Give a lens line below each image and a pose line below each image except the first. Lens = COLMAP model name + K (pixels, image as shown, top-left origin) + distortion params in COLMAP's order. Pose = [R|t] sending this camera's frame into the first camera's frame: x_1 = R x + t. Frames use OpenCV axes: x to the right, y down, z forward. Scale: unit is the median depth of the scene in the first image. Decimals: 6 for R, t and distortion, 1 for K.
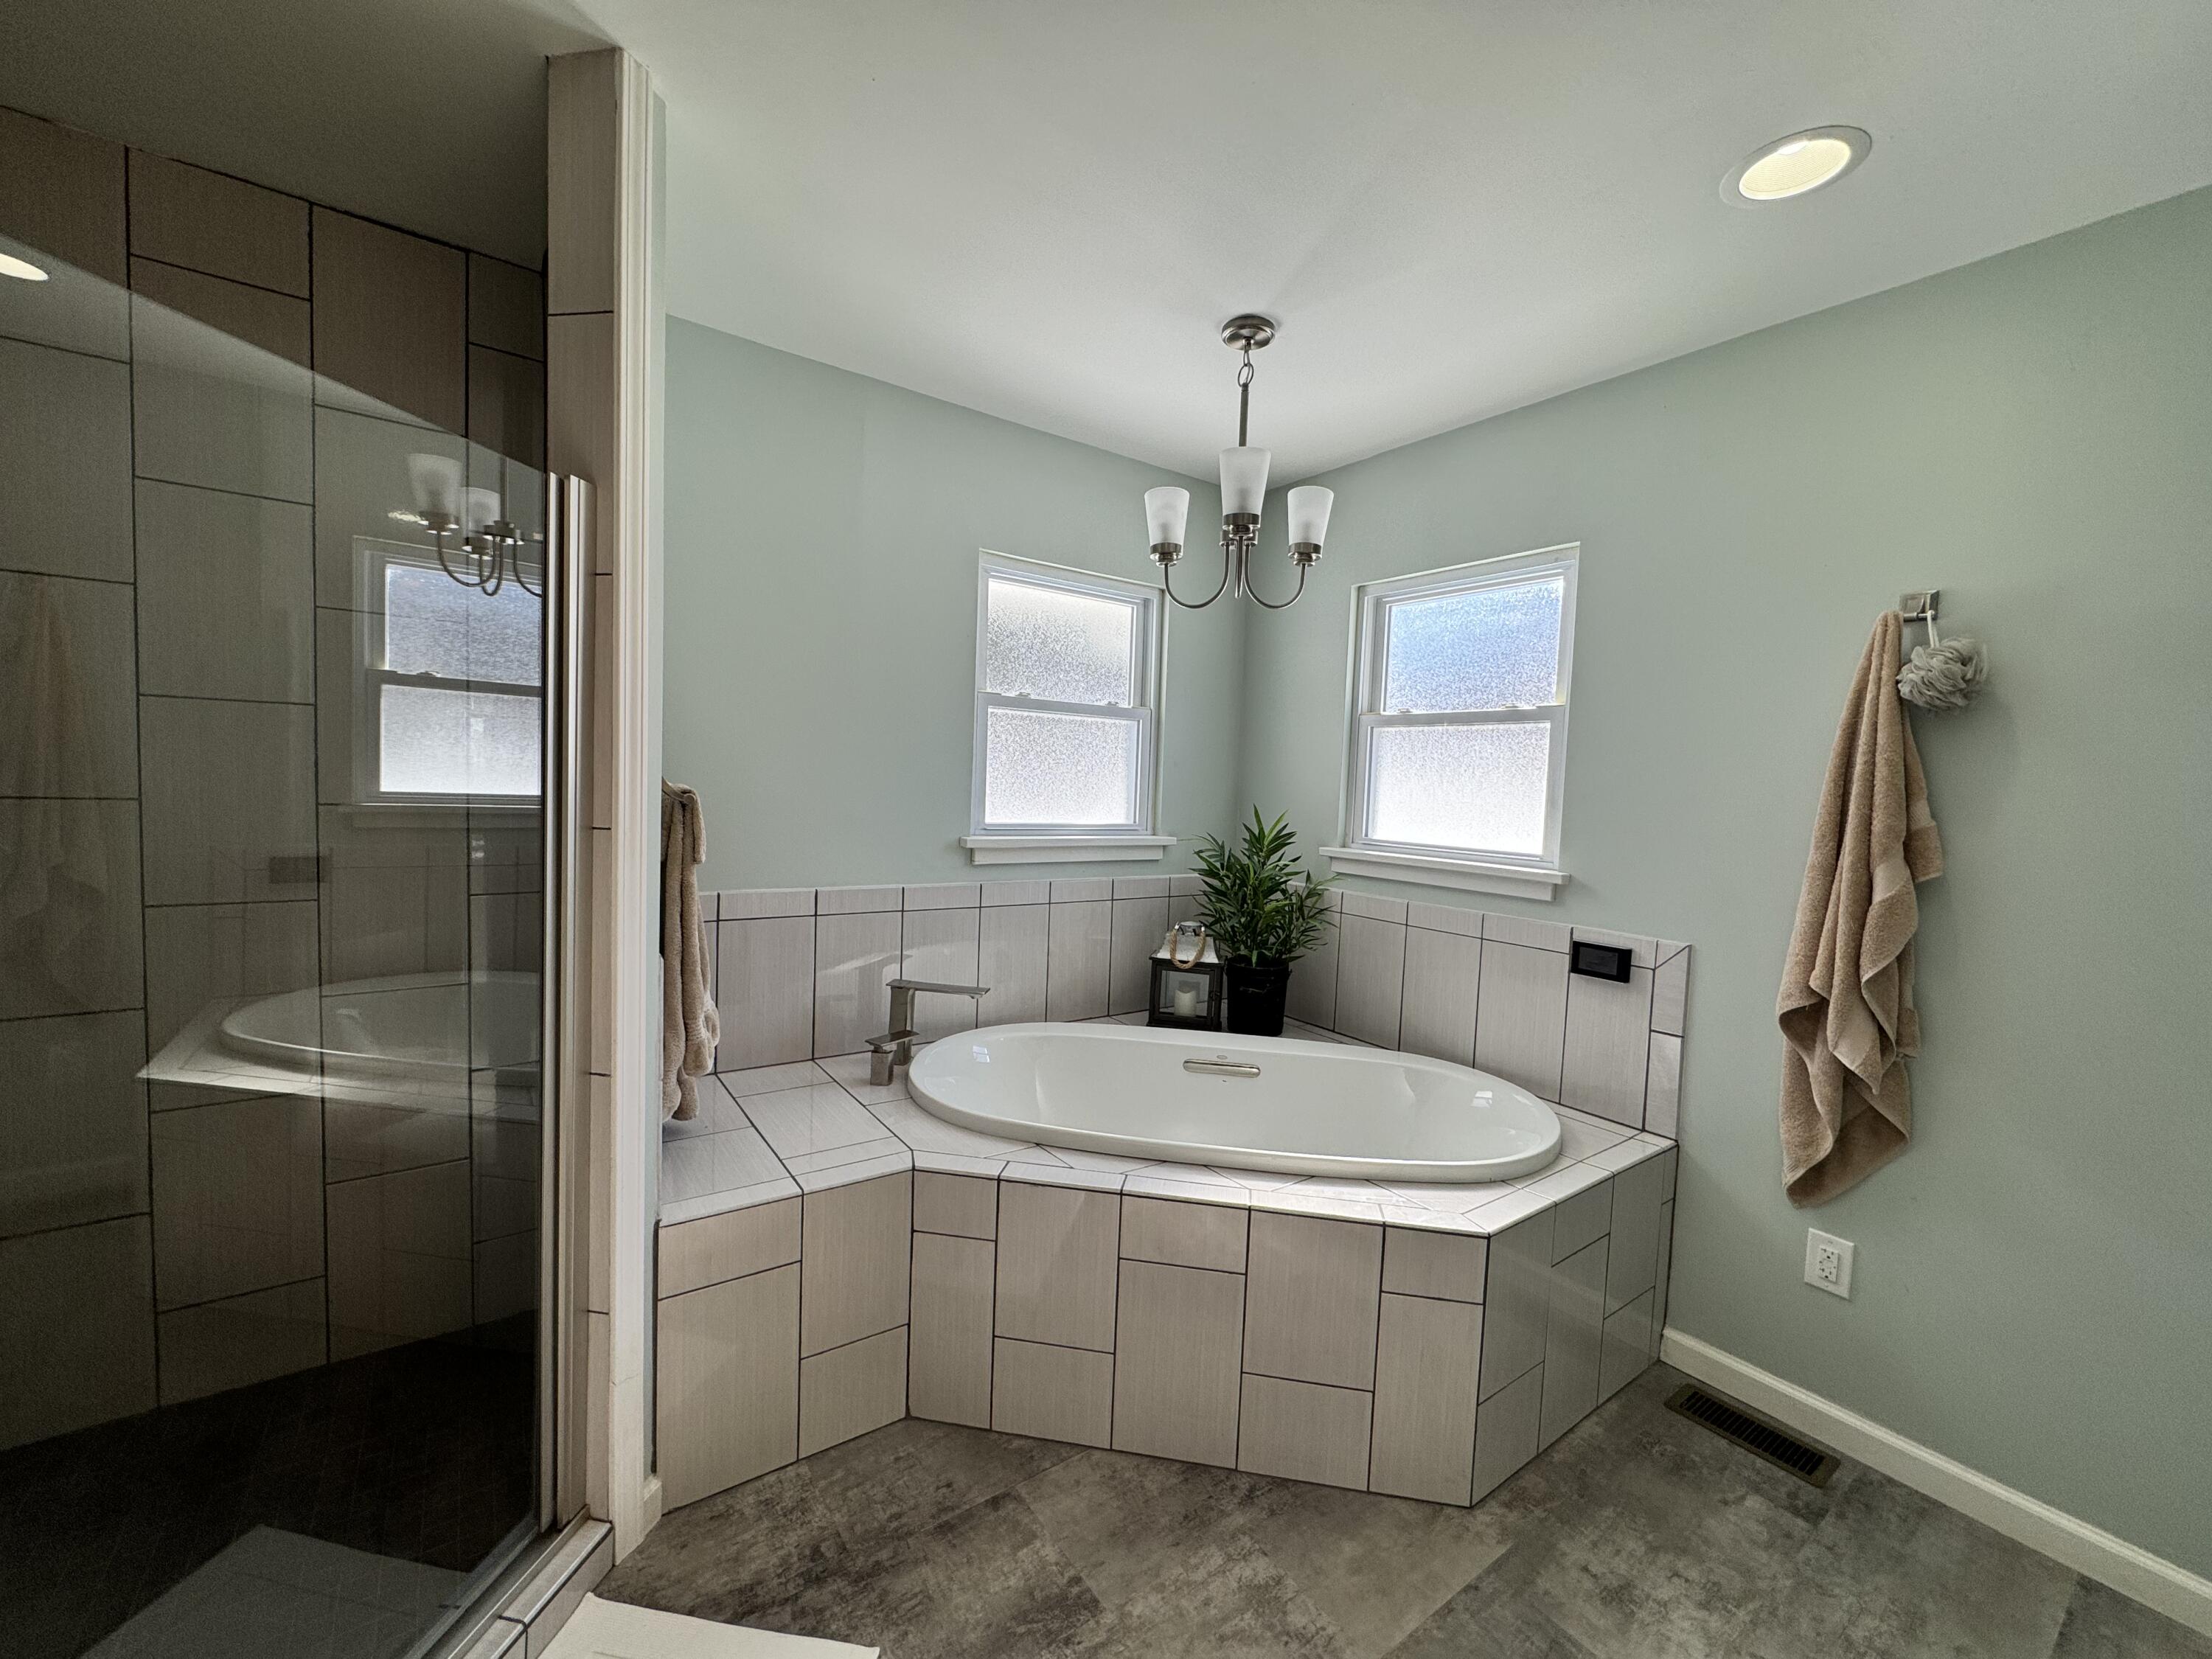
lens RADIAL K [[887.0, 0, 1109.1], [0, 887.0, 826.2], [0, 0, 1]] dist [-0.001769, -0.000102]
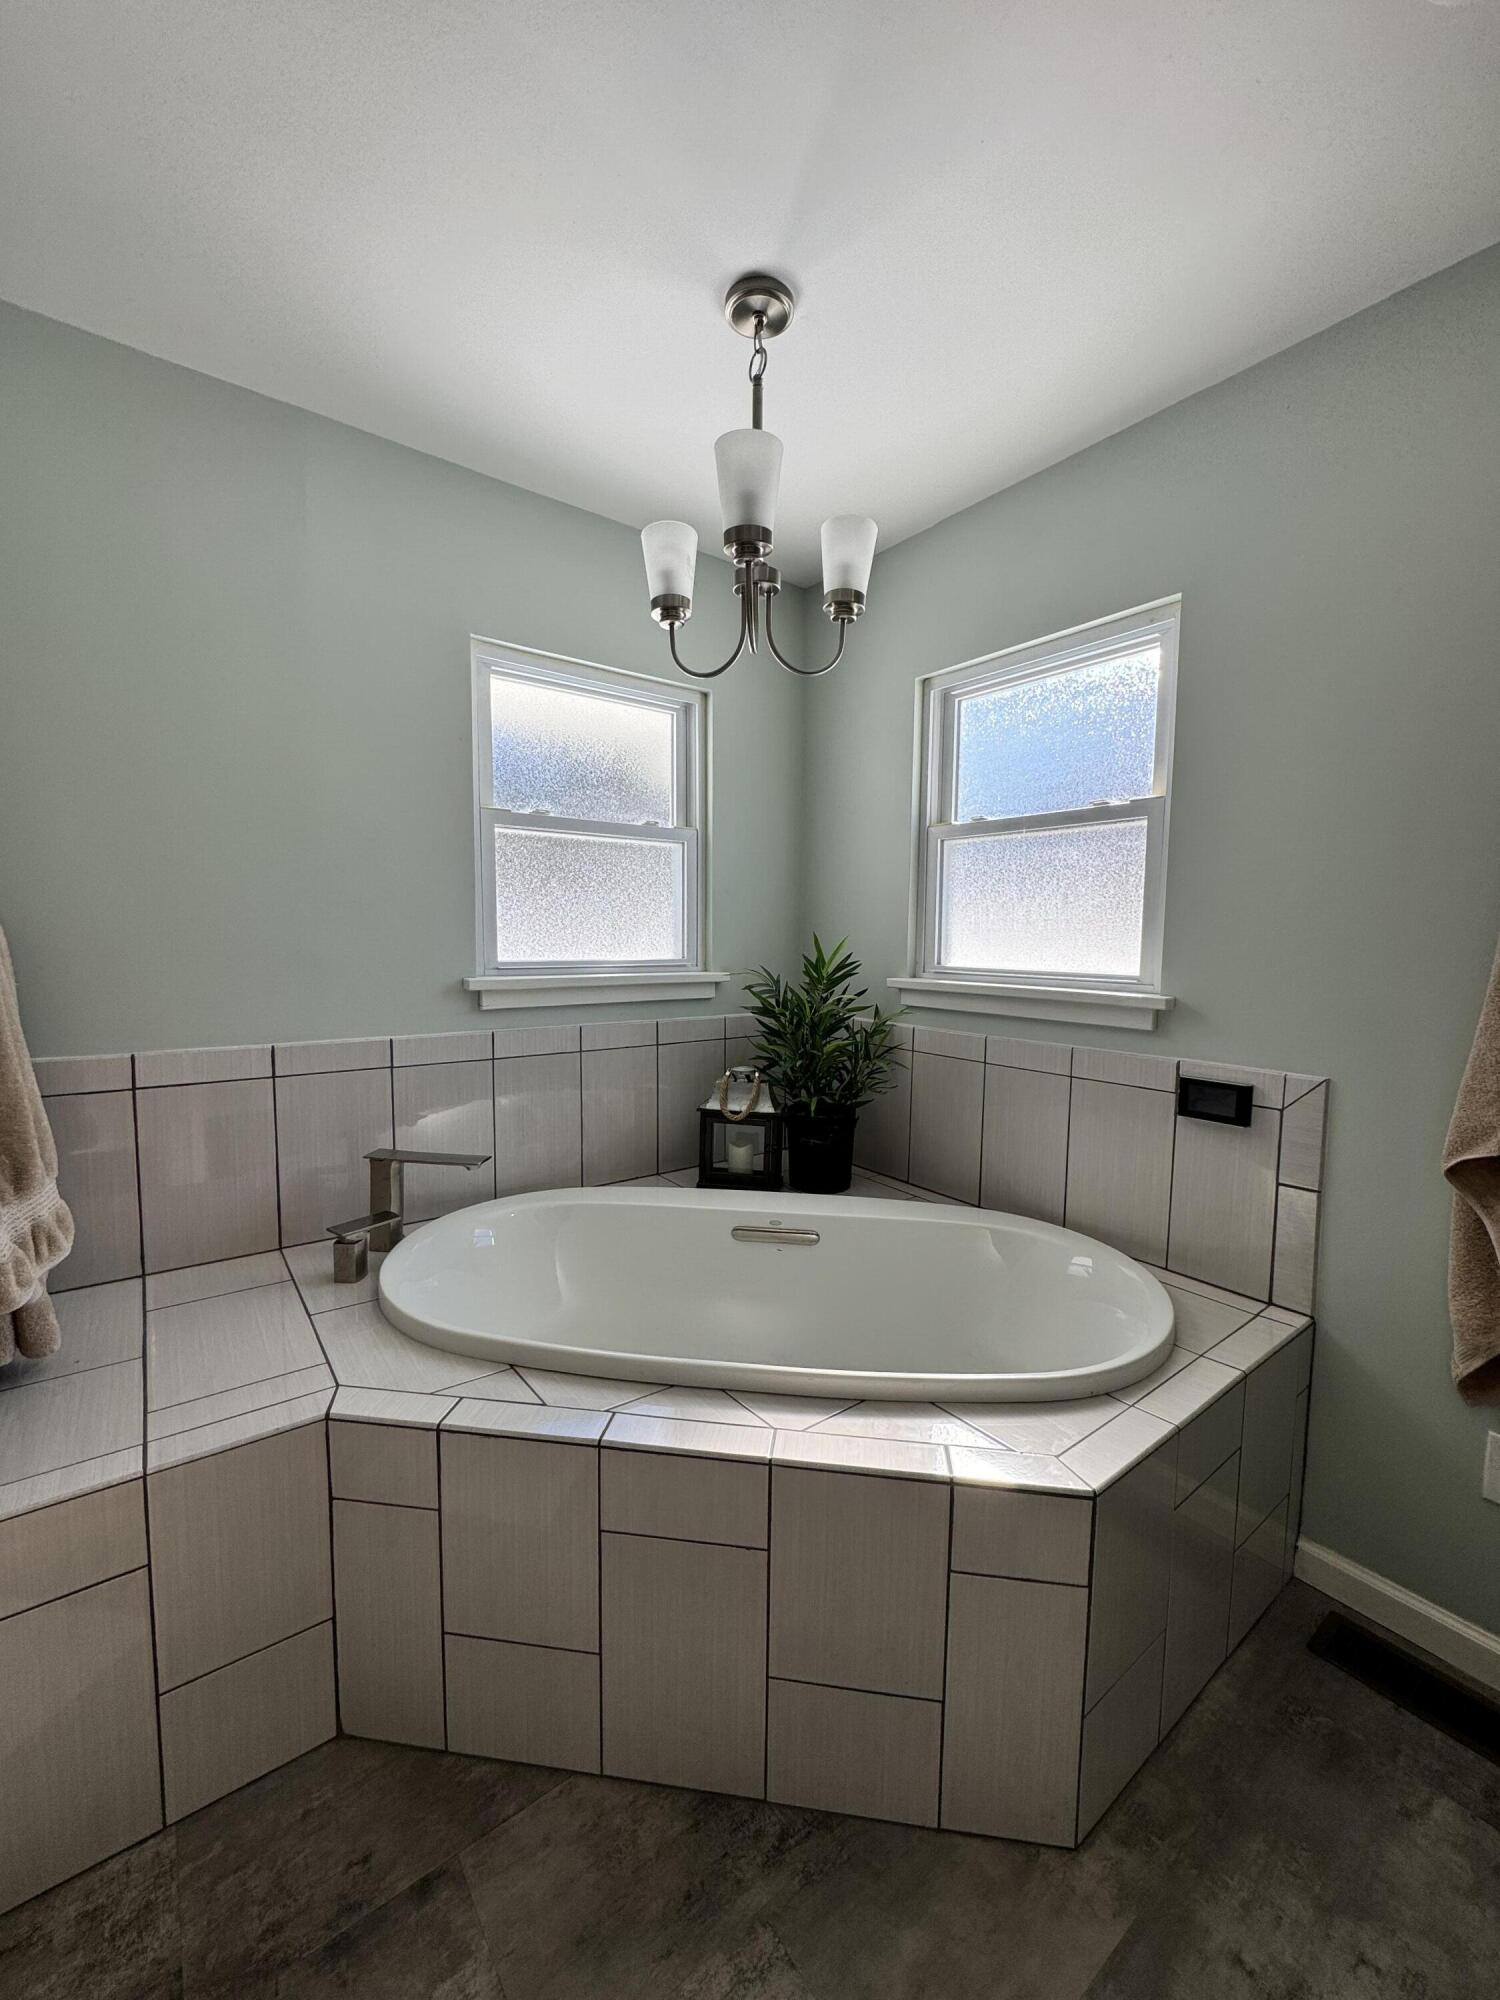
lens RADIAL K [[802.0, 0, 747.7], [0, 802.0, 1002.9], [0, 0, 1]] dist [-0.001769, -0.000102]
pose [[0.999162, -0.032455, 0.024947, 0.109166], [0.031525, 0.998825, 0.036806, 0.020747], [-0.026112, -0.035988, 0.999011, 0.282844]]
